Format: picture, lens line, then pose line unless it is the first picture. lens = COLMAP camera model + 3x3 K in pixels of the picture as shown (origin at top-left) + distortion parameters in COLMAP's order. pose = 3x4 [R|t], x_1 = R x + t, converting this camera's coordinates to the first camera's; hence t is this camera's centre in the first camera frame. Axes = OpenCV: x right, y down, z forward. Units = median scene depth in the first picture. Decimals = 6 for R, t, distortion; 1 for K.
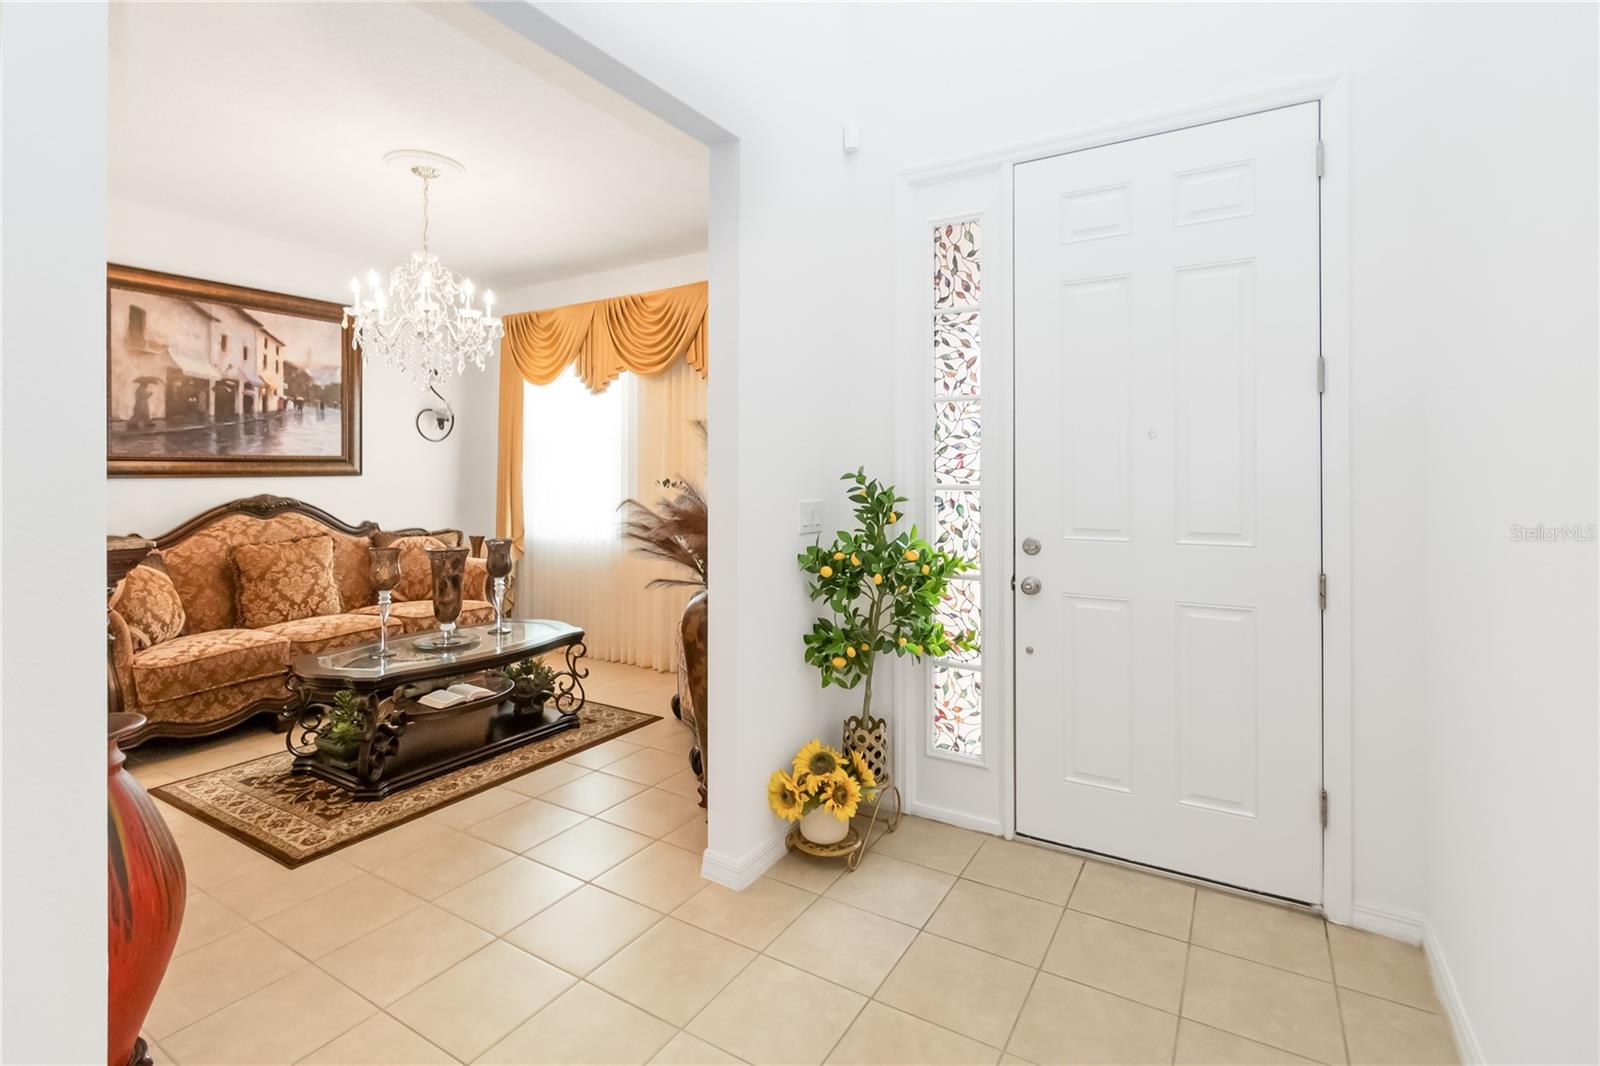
lens RADIAL K [[749.4, 0, 789.5], [0, 749.4, 475.6], [0, 0, 1]] dist [0.005685, 0.001179]
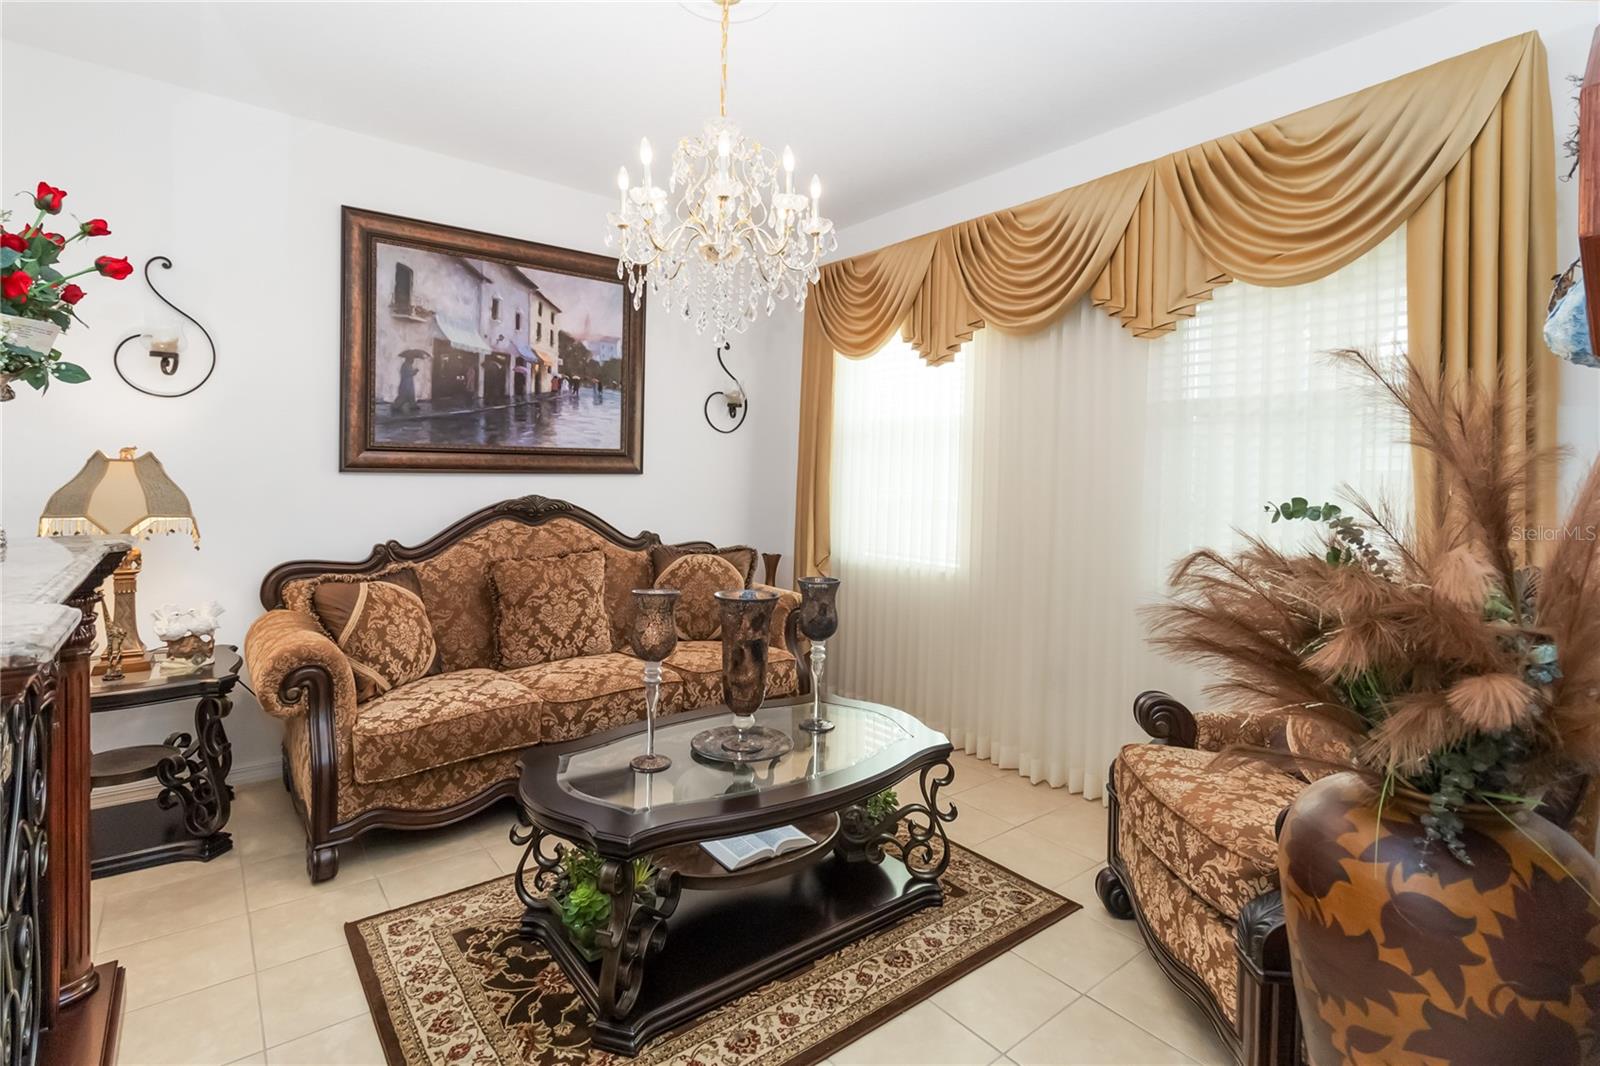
lens RADIAL K [[749.4, 0, 789.5], [0, 749.4, 475.6], [0, 0, 1]] dist [0.005685, 0.001179]
pose [[0.939972, 0.018745, -0.340735, -0.176073], [-0.019981, 0.999800, -0.000119, -0.001619], [0.340665, 0.006920, 0.940159, 0.355600]]
